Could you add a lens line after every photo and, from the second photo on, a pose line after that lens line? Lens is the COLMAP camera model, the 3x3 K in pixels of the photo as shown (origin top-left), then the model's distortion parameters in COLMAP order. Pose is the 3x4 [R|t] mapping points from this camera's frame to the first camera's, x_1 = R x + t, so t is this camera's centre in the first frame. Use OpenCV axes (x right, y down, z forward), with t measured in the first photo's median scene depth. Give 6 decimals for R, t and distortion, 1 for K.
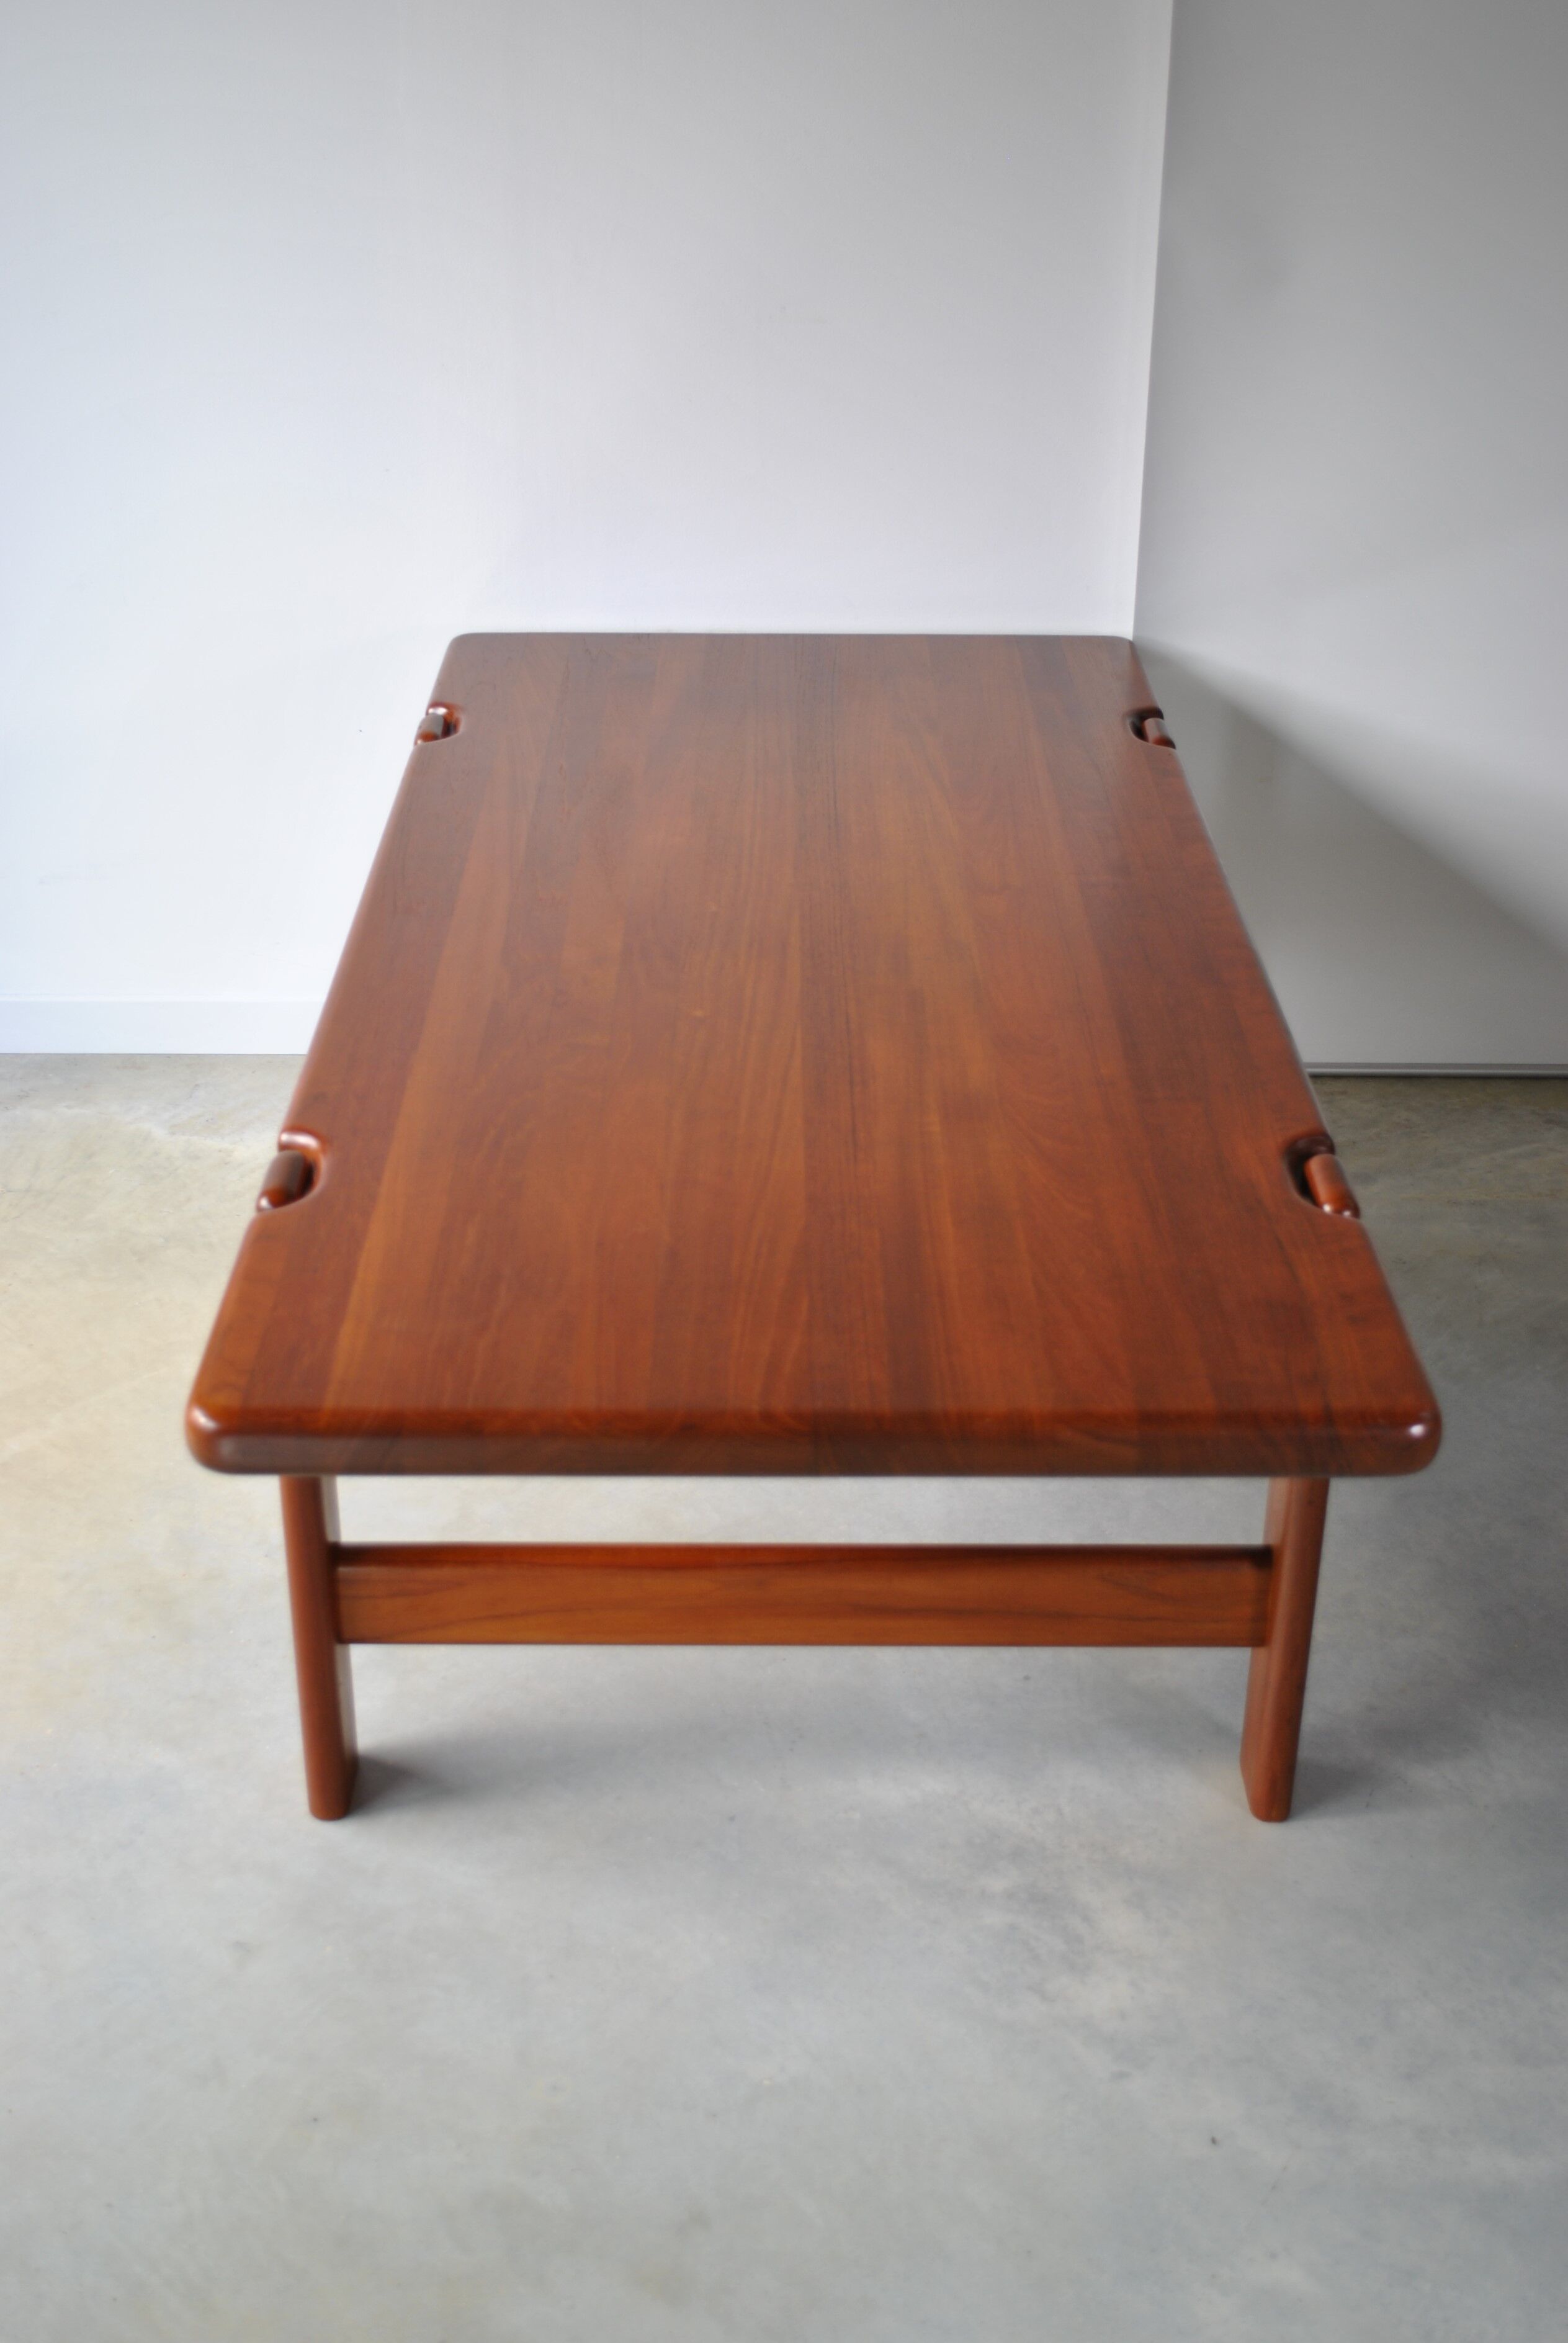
lens RADIAL K [[2767.1, 0, 784.0], [0, 2767.1, 1171.5], [0, 0, 1]] dist [-0.032421, -0.028371]
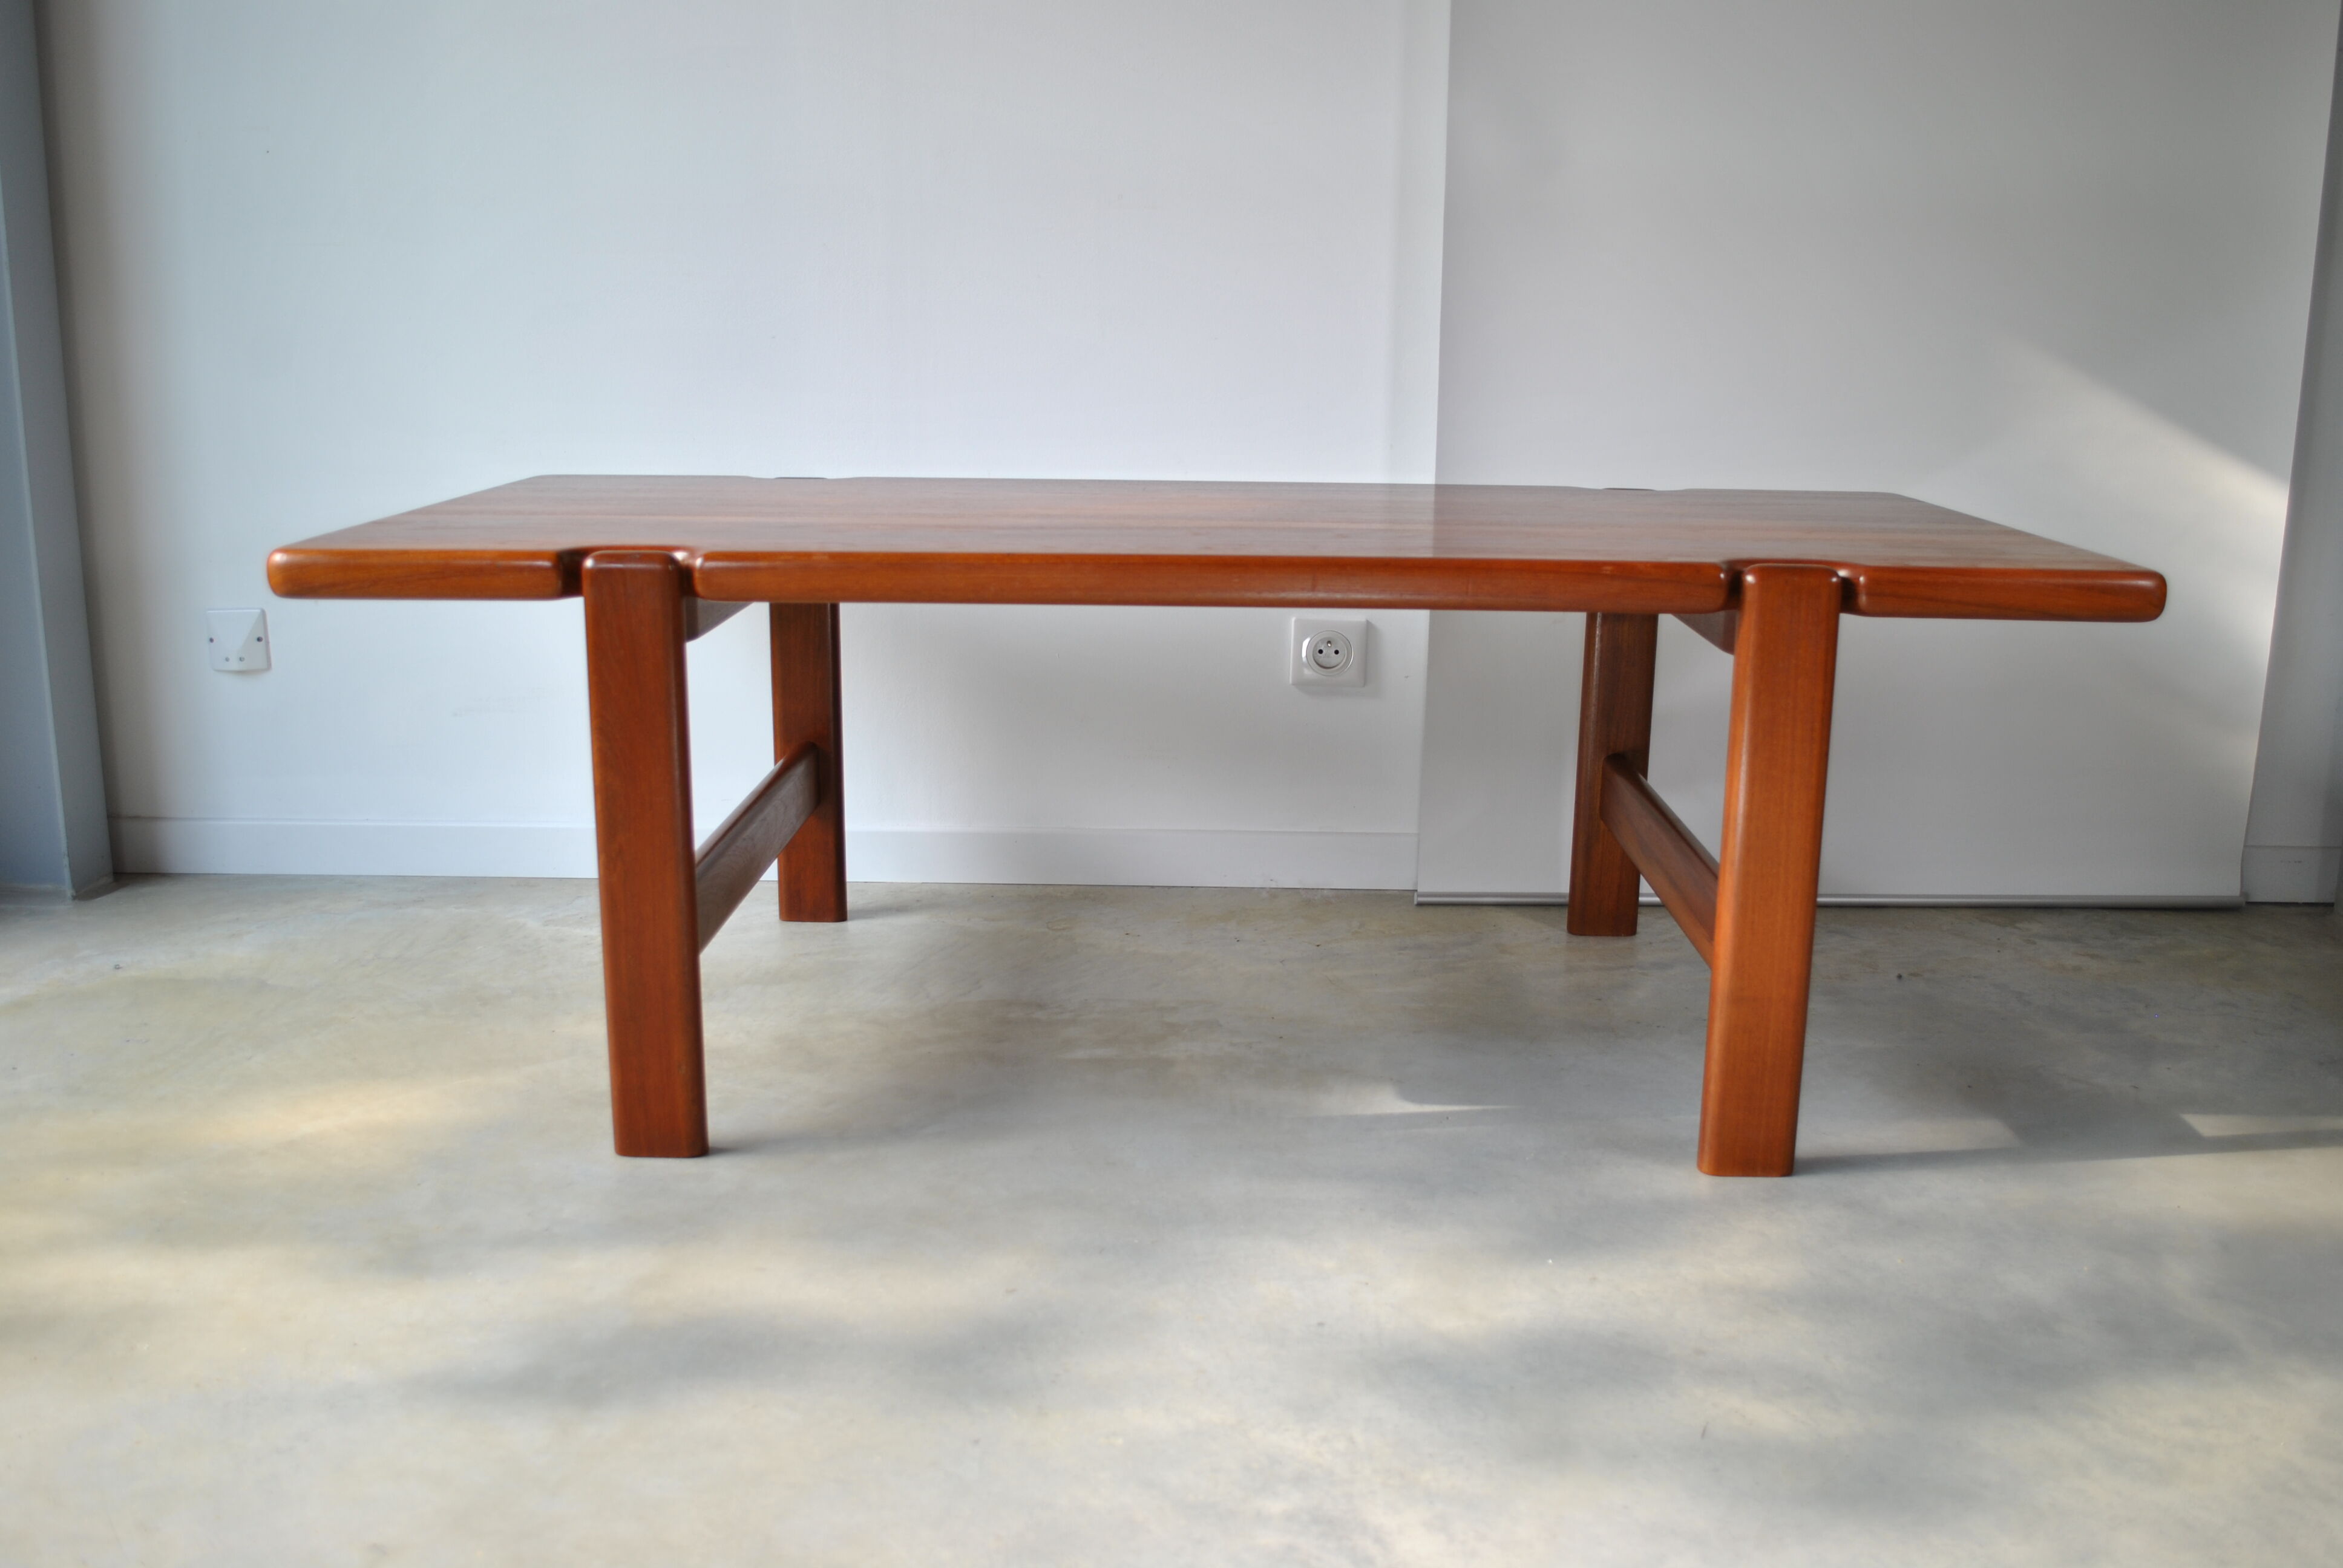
lens RADIAL K [[2082.7, 0, 1183.9], [0, 2082.7, 776.6], [0, 0, 1]] dist [-0.071105, 0.009872]
pose [[0.999914, 0.006939, -0.011098, 0.054689], [-0.009491, 0.968264, -0.249750, 0.200089], [0.009013, 0.249834, 0.968247, 0.325349]]
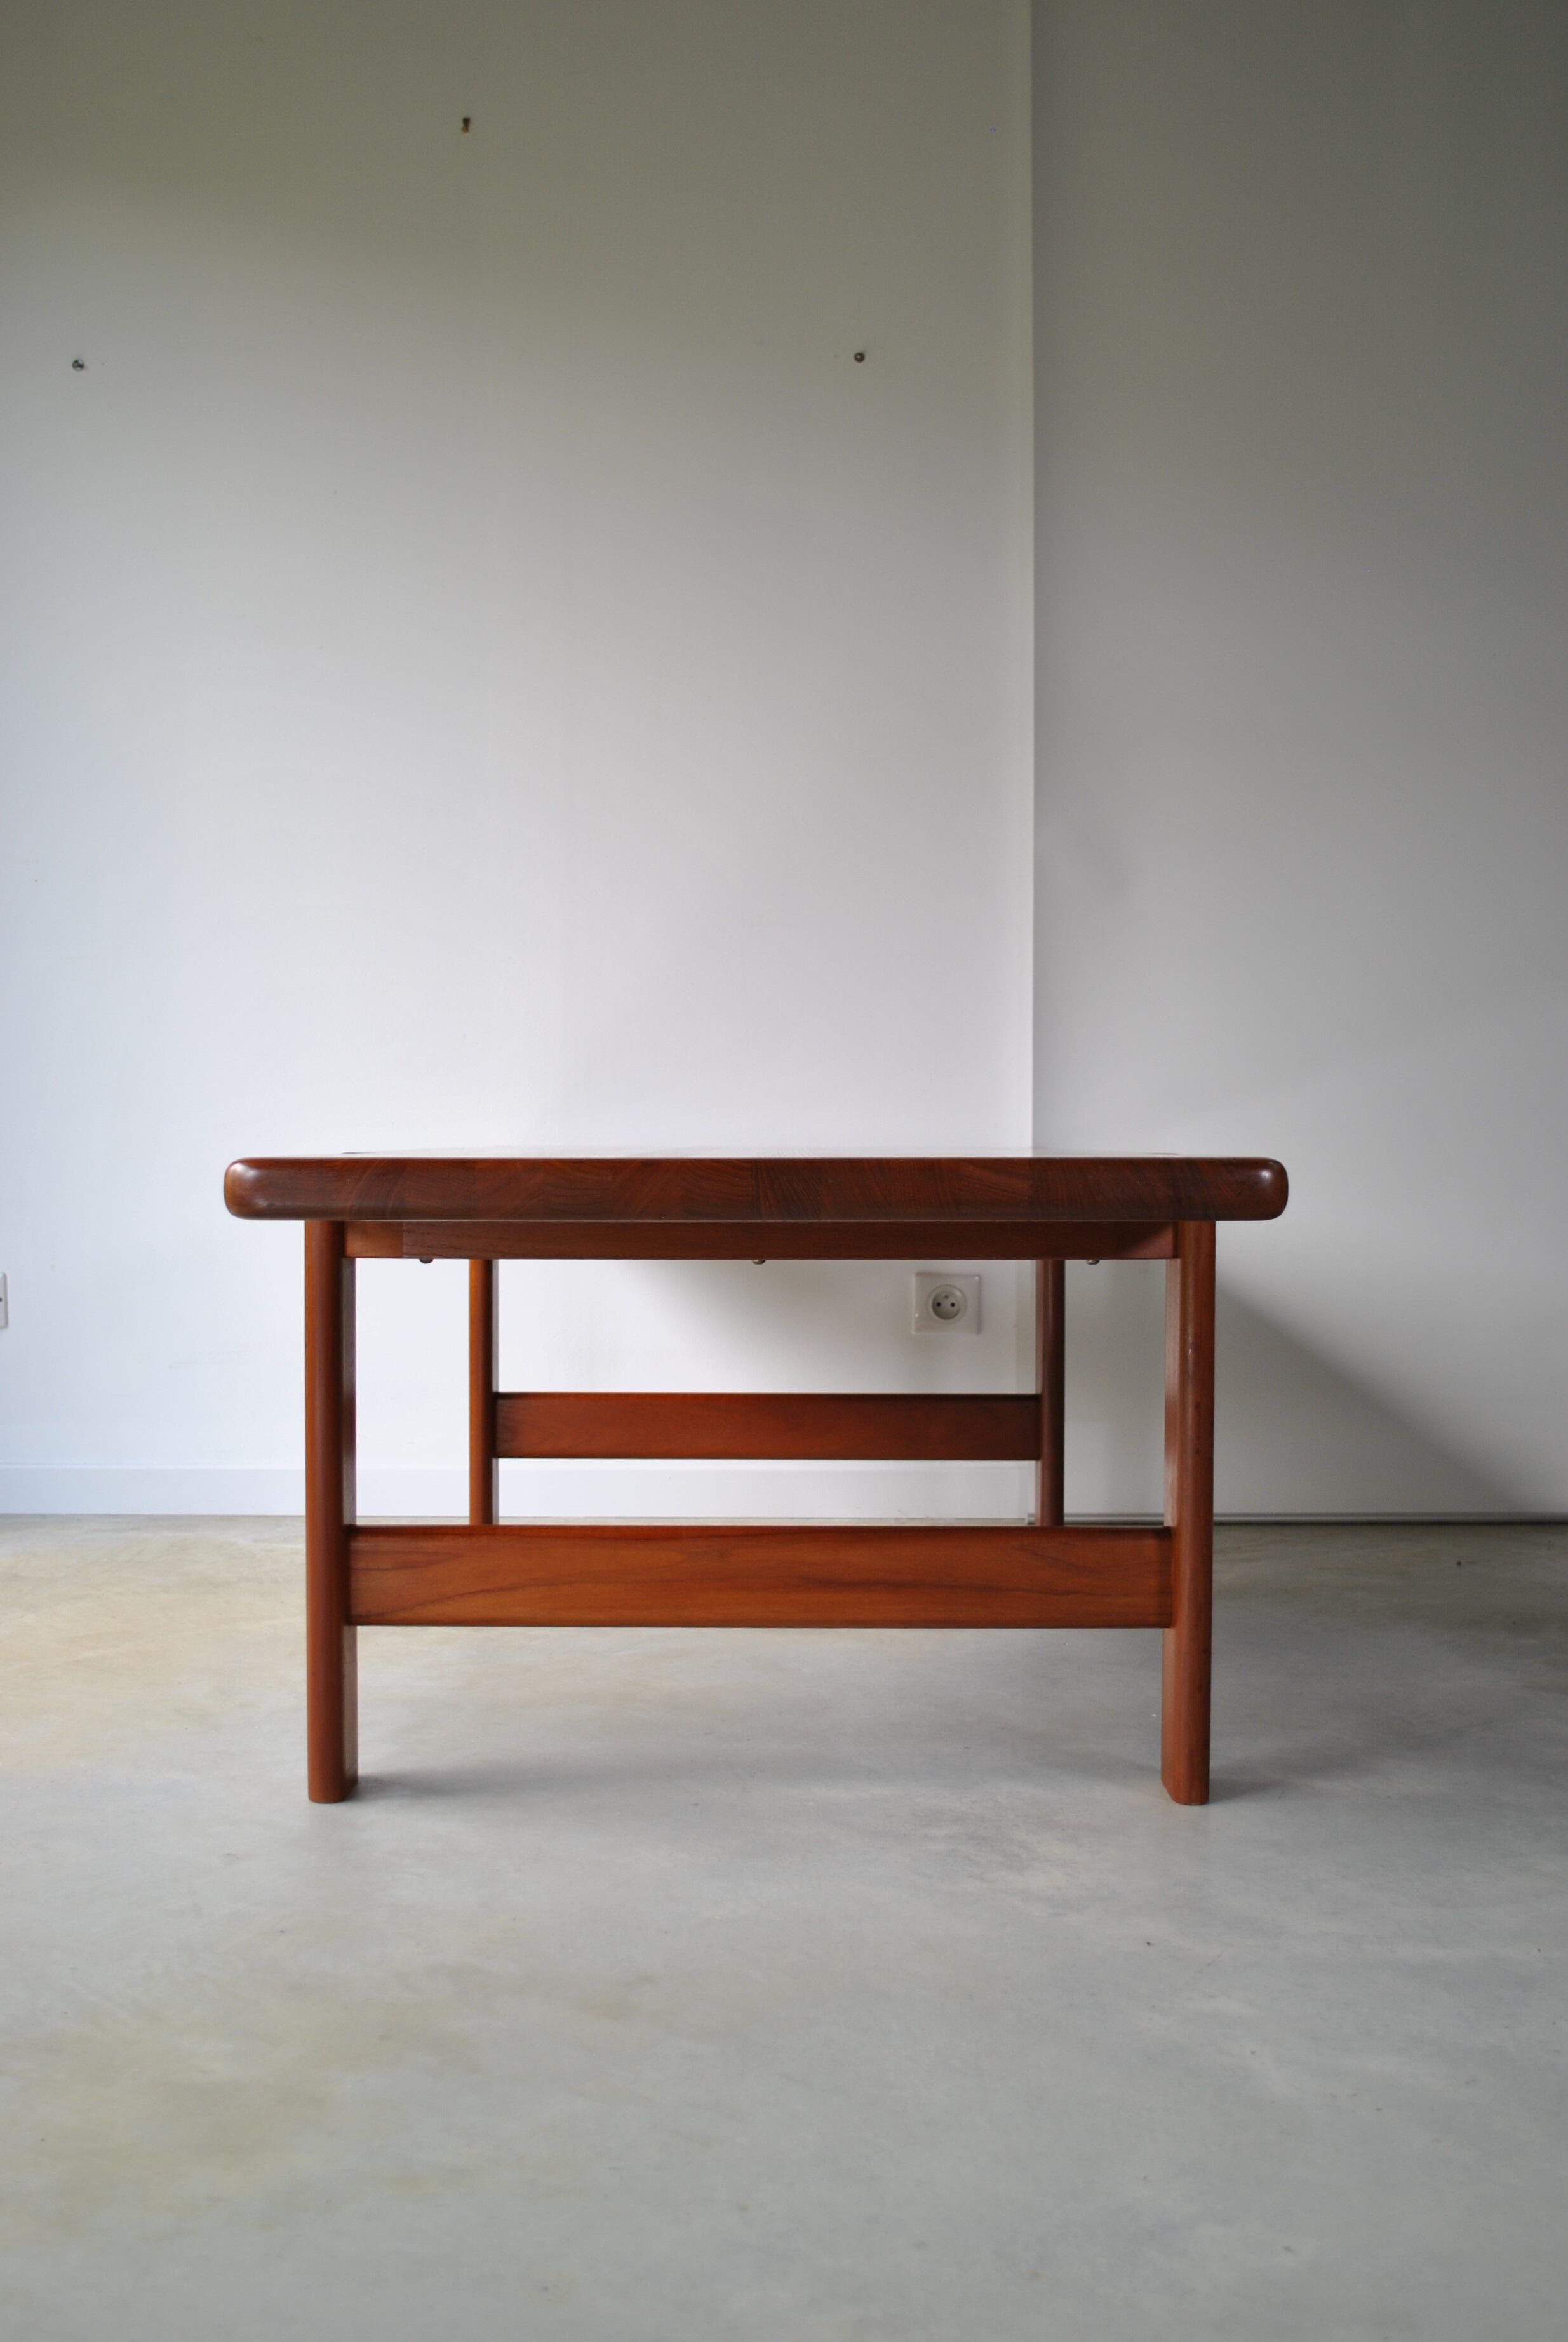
lens RADIAL K [[2179.6, 0, 784.0], [0, 2179.6, 1171.0], [0, 0, 1]] dist [-0.061363, -0.005219]
pose [[0.999978, -0.004985, -0.004353, 0.021687], [0.002553, 0.897435, -0.441139, 0.401058], [0.006106, 0.441118, 0.897428, 0.128857]]
